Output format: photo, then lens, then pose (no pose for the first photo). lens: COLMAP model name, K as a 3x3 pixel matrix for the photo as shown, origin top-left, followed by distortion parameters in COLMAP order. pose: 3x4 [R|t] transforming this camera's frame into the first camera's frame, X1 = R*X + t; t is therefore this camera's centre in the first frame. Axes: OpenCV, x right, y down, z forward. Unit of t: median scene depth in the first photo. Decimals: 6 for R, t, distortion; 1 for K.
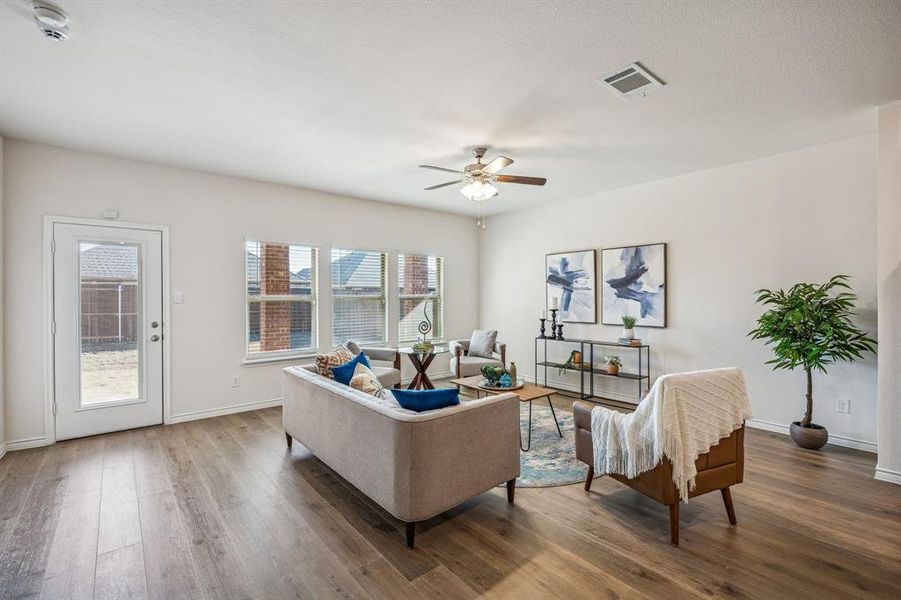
lens RADIAL K [[398.2, 0, 452.5], [0, 398.2, 298.1], [0, 0, 1]] dist [-0.002363, -0.000242]
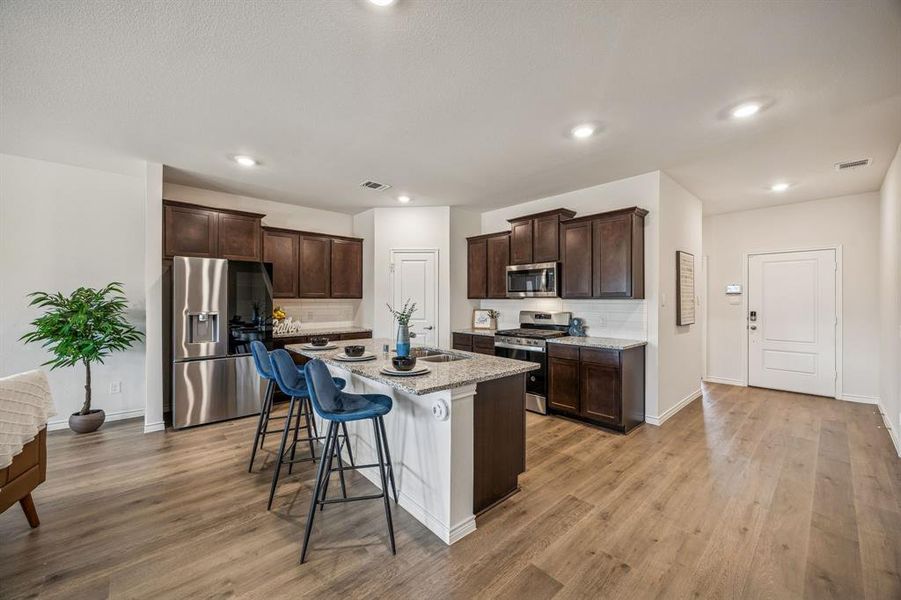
lens RADIAL K [[344.2, 0, 450.5], [0, 344.2, 300.0], [0, 0, 1]] dist [0.000486, 0.000073]
pose [[-0.033716, 0.001024, 0.999431, -0.116079], [0.001474, 0.999998, -0.000975, 0.000333], [-0.999430, 0.001440, -0.033718, -0.008212]]
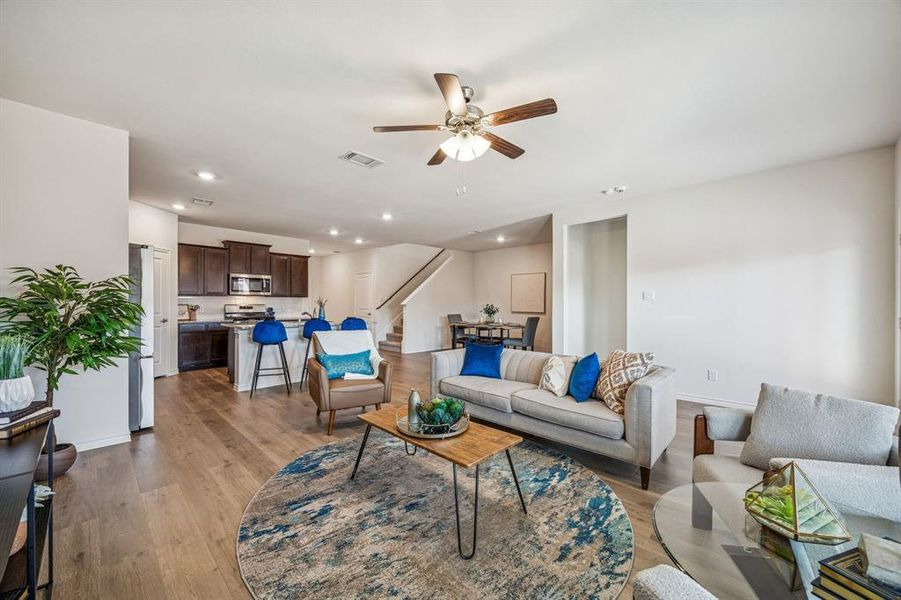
lens RADIAL K [[342.1, 0, 458.6], [0, 342.1, 302.0], [0, 0, 1]] dist [0.001437, 0.000109]
pose [[-0.993080, -0.000516, -0.117442, 0.139241], [-0.000722, 0.999998, 0.001714, 0.021941], [0.117441, 0.001787, -0.993078, 1.600058]]
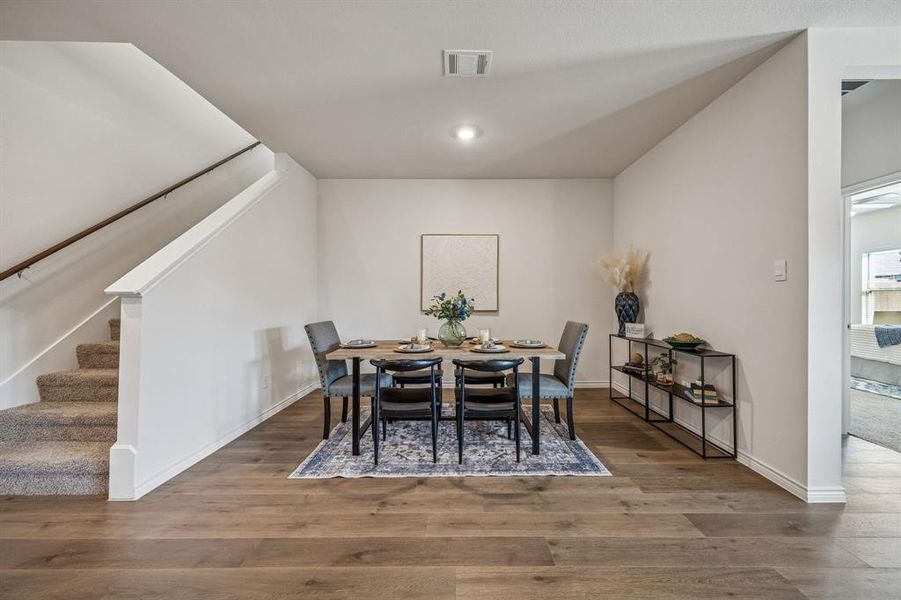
lens RADIAL K [[342.1, 0, 458.6], [0, 342.1, 302.0], [0, 0, 1]] dist [0.001437, 0.000109]
pose [[-0.647700, 0.010272, -0.761826, 0.297608], [-0.001734, 0.999887, 0.014957, 0.046626], [0.761893, 0.011009, -0.647609, 0.130921]]
